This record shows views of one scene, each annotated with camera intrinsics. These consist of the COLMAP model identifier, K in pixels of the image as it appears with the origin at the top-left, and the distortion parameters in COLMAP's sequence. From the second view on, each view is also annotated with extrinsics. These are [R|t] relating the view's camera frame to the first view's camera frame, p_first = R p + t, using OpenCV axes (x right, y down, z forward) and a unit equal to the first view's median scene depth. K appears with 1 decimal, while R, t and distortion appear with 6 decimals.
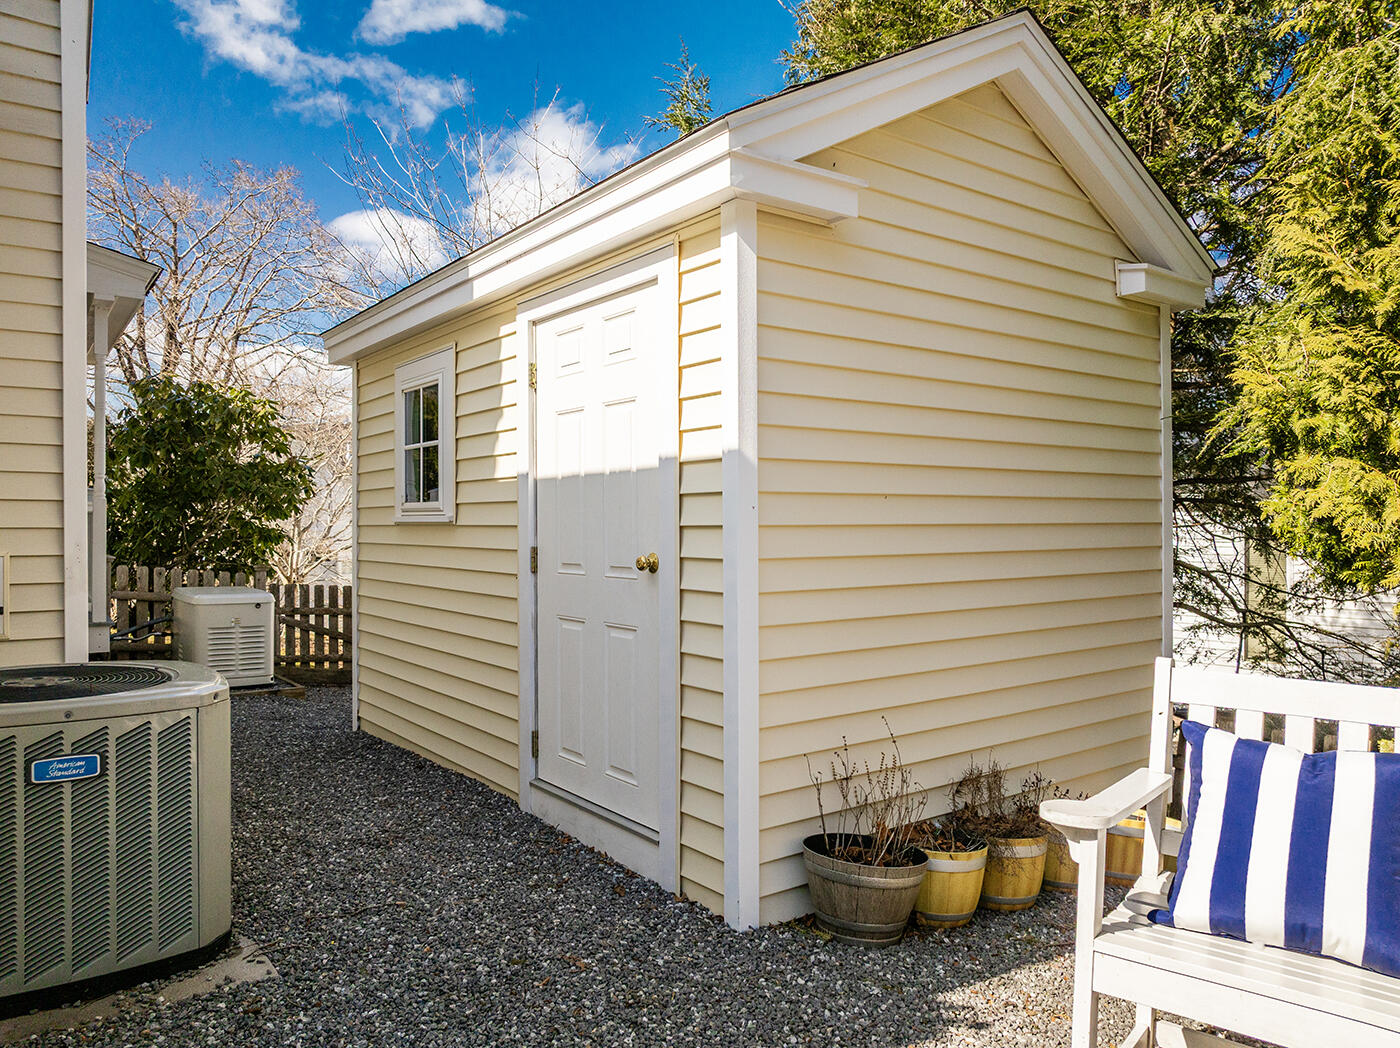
lens RADIAL K [[974.9, 0, 700.0], [0, 974.9, 524.0], [0, 0, 1]] dist [-0.032208, 0.000090]
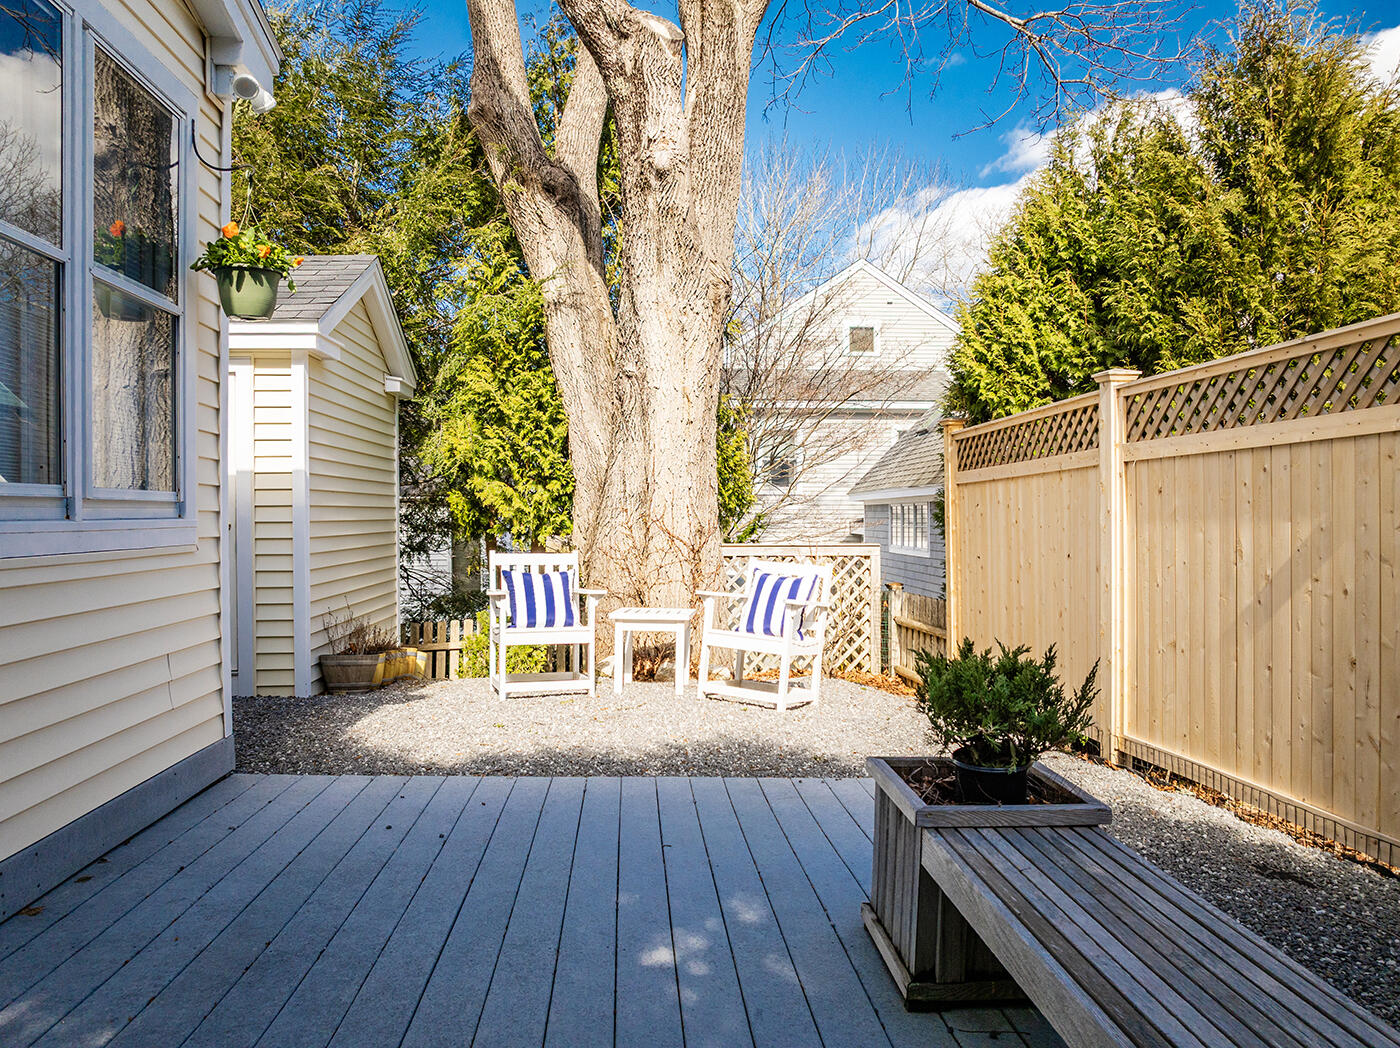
lens RADIAL K [[974.9, 0, 700.0], [0, 974.9, 524.0], [0, 0, 1]] dist [-0.032208, 0.000090]
pose [[0.537793, -0.006322, 0.843053, -1.170940], [0.004451, 0.999979, 0.004659, 0.033574], [-0.843065, 0.001247, 0.537810, -0.785502]]
